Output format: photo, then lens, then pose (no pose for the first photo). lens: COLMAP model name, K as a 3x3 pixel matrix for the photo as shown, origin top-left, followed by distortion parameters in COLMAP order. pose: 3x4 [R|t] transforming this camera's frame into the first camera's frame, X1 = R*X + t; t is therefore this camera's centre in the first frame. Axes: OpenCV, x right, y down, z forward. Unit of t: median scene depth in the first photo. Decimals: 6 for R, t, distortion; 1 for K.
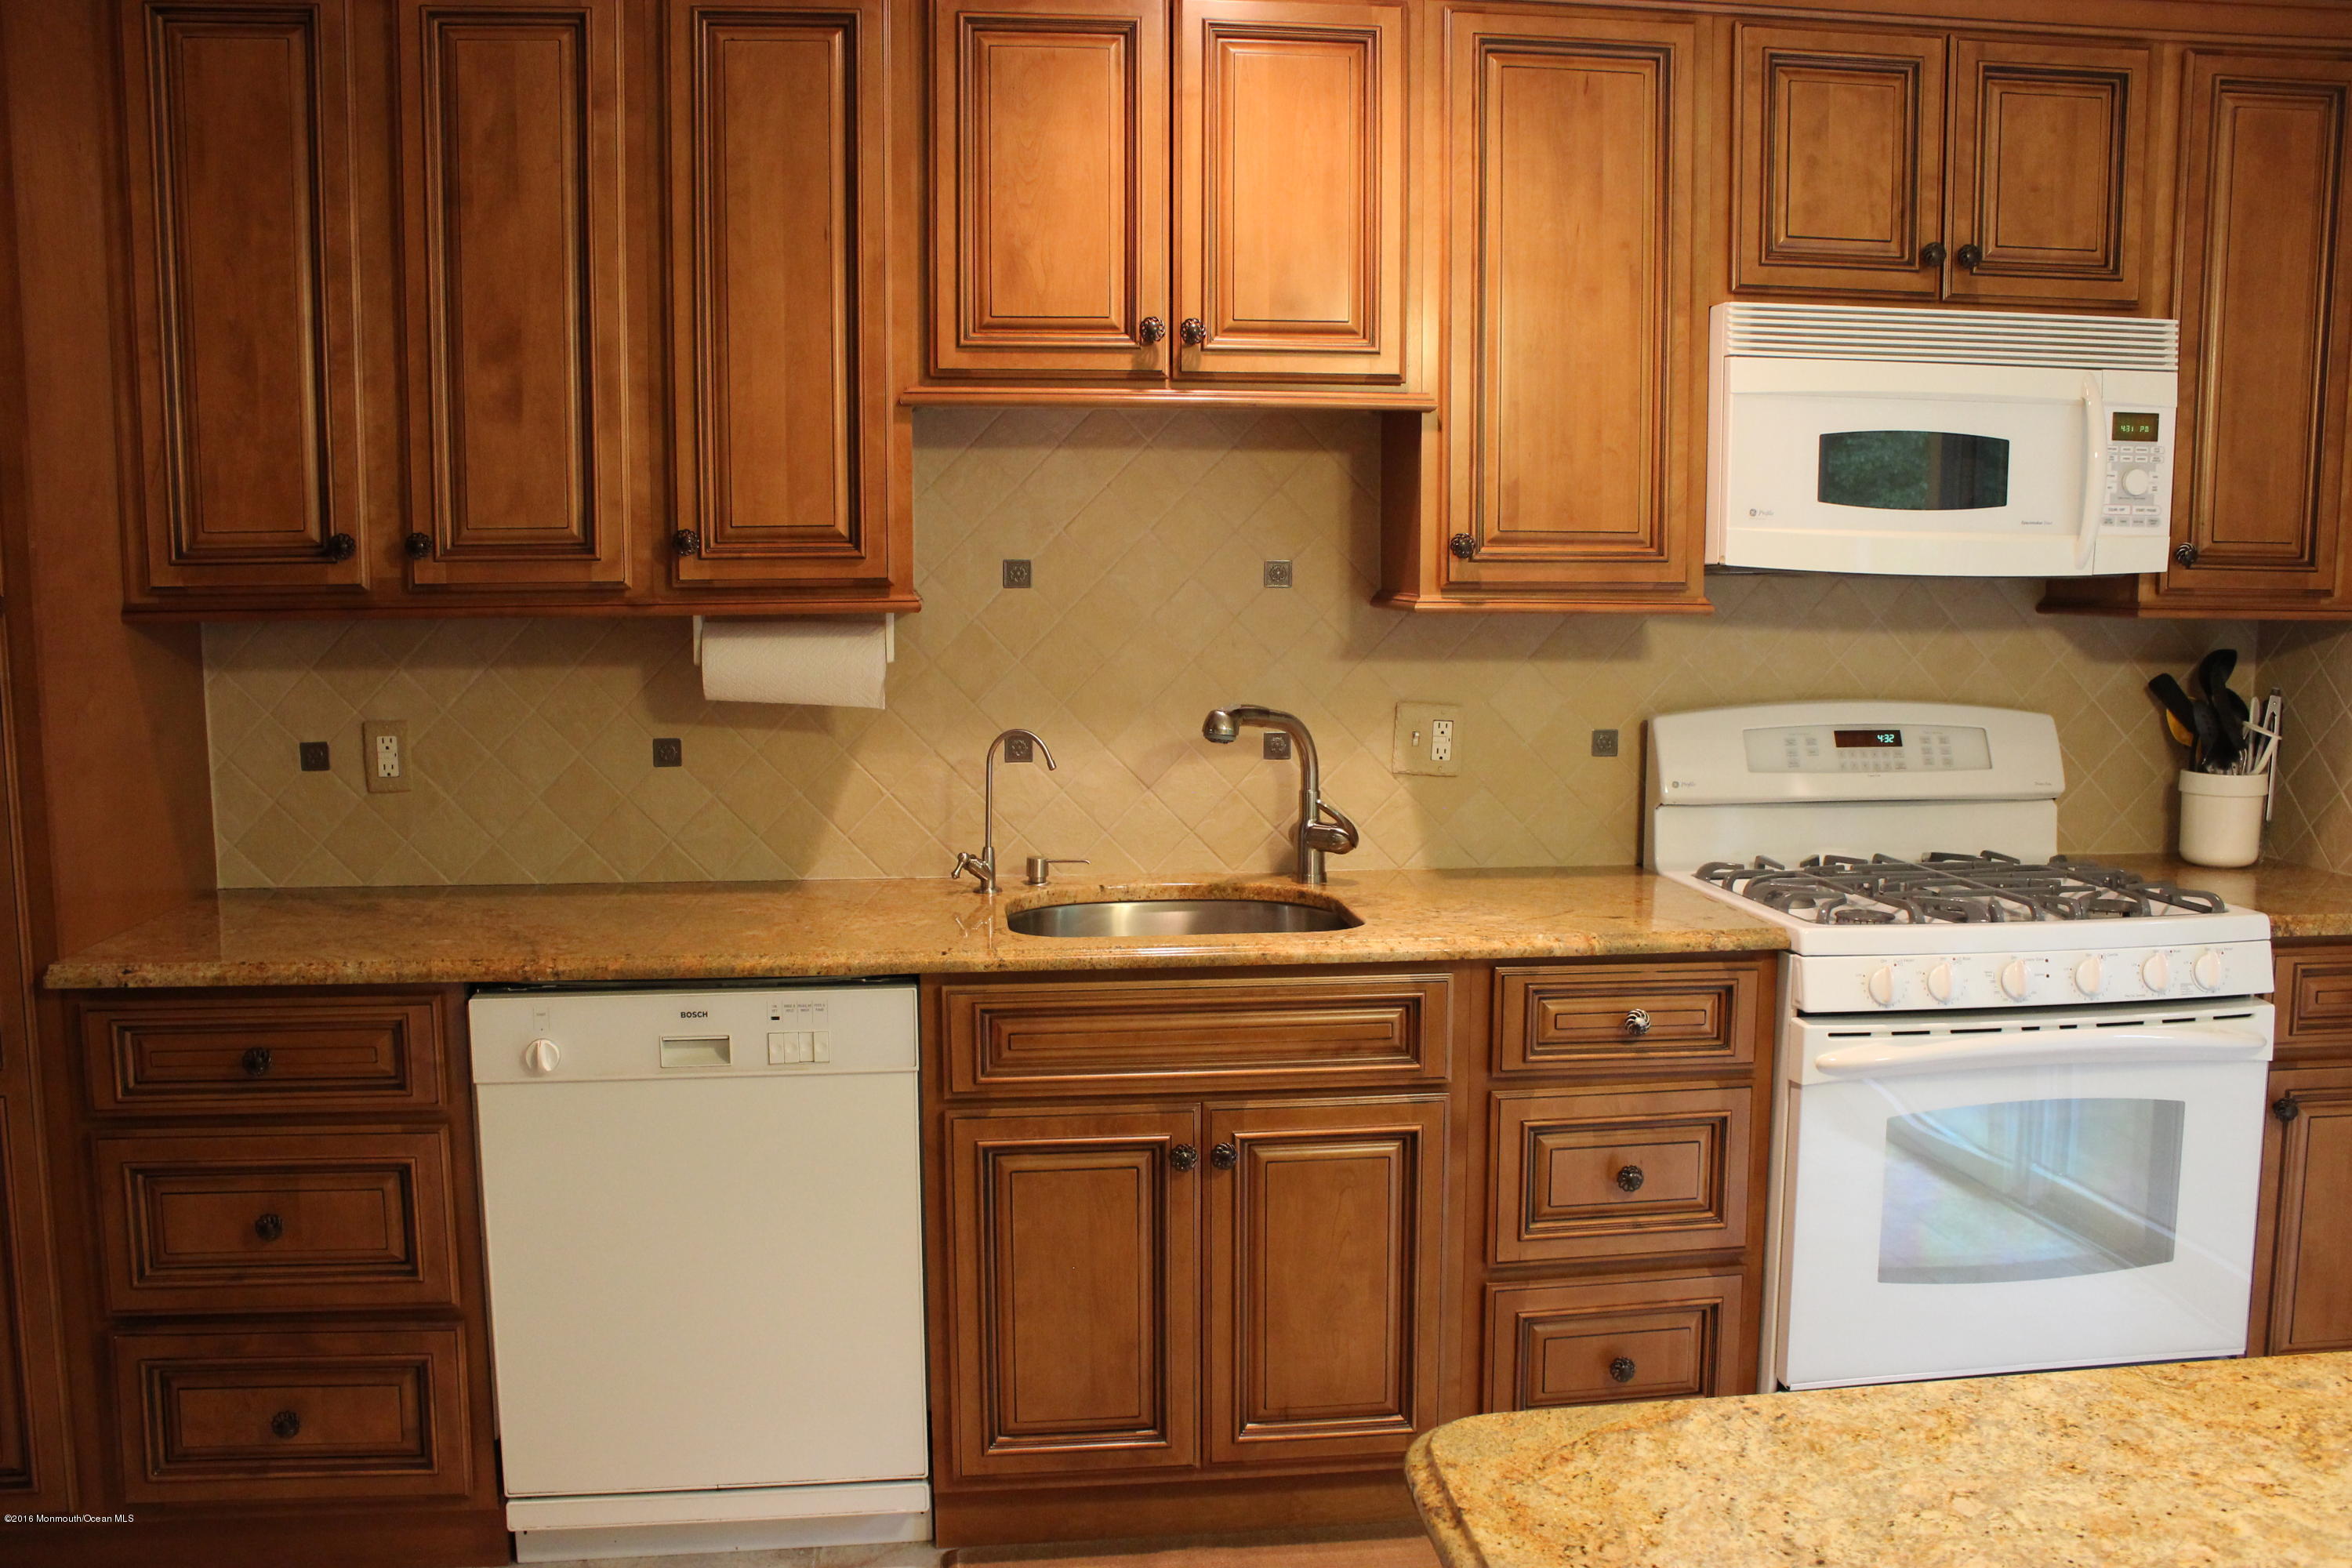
lens RADIAL K [[1951.0, 0, 1180.3], [0, 1951.0, 767.5], [0, 0, 1]] dist [-0.167782, 0.153669]
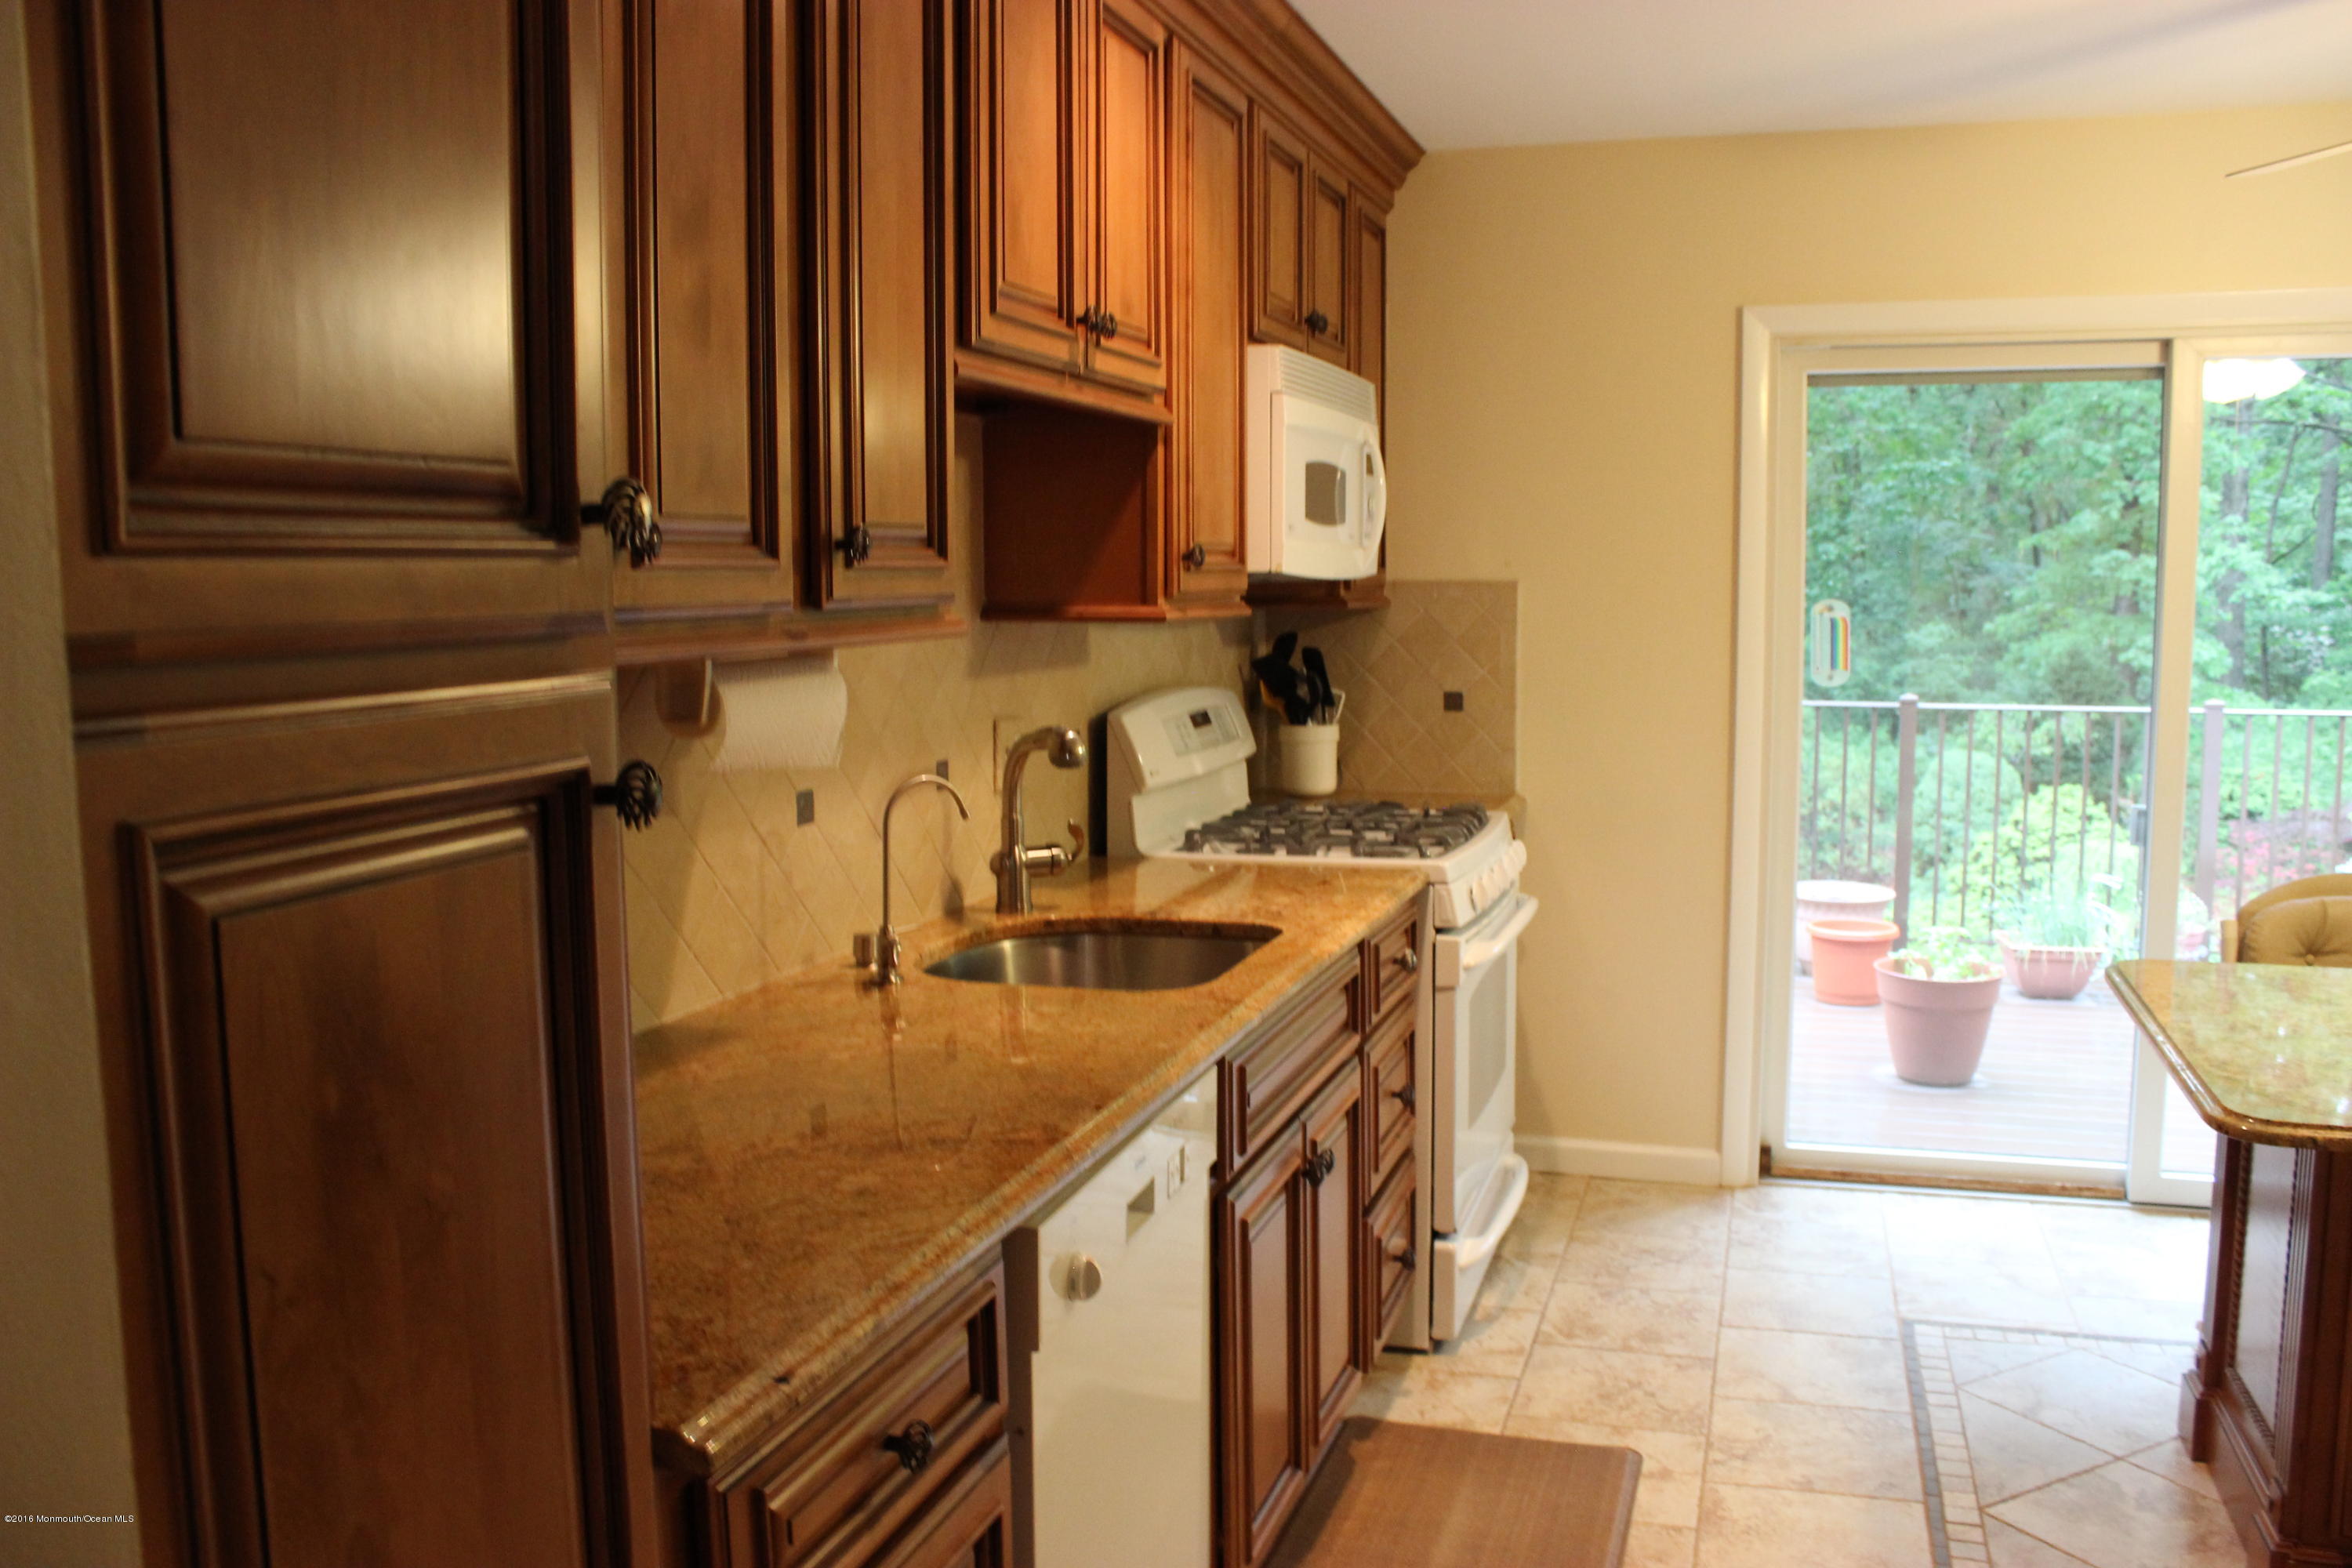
lens RADIAL K [[1951.0, 0, 1180.3], [0, 1951.0, 767.5], [0, 0, 1]] dist [-0.167782, 0.153669]
pose [[0.417526, -0.095039, 0.903681, -0.749422], [0.106638, 0.992768, 0.055138, -0.054380], [-0.902386, 0.073346, 0.424641, 0.520526]]
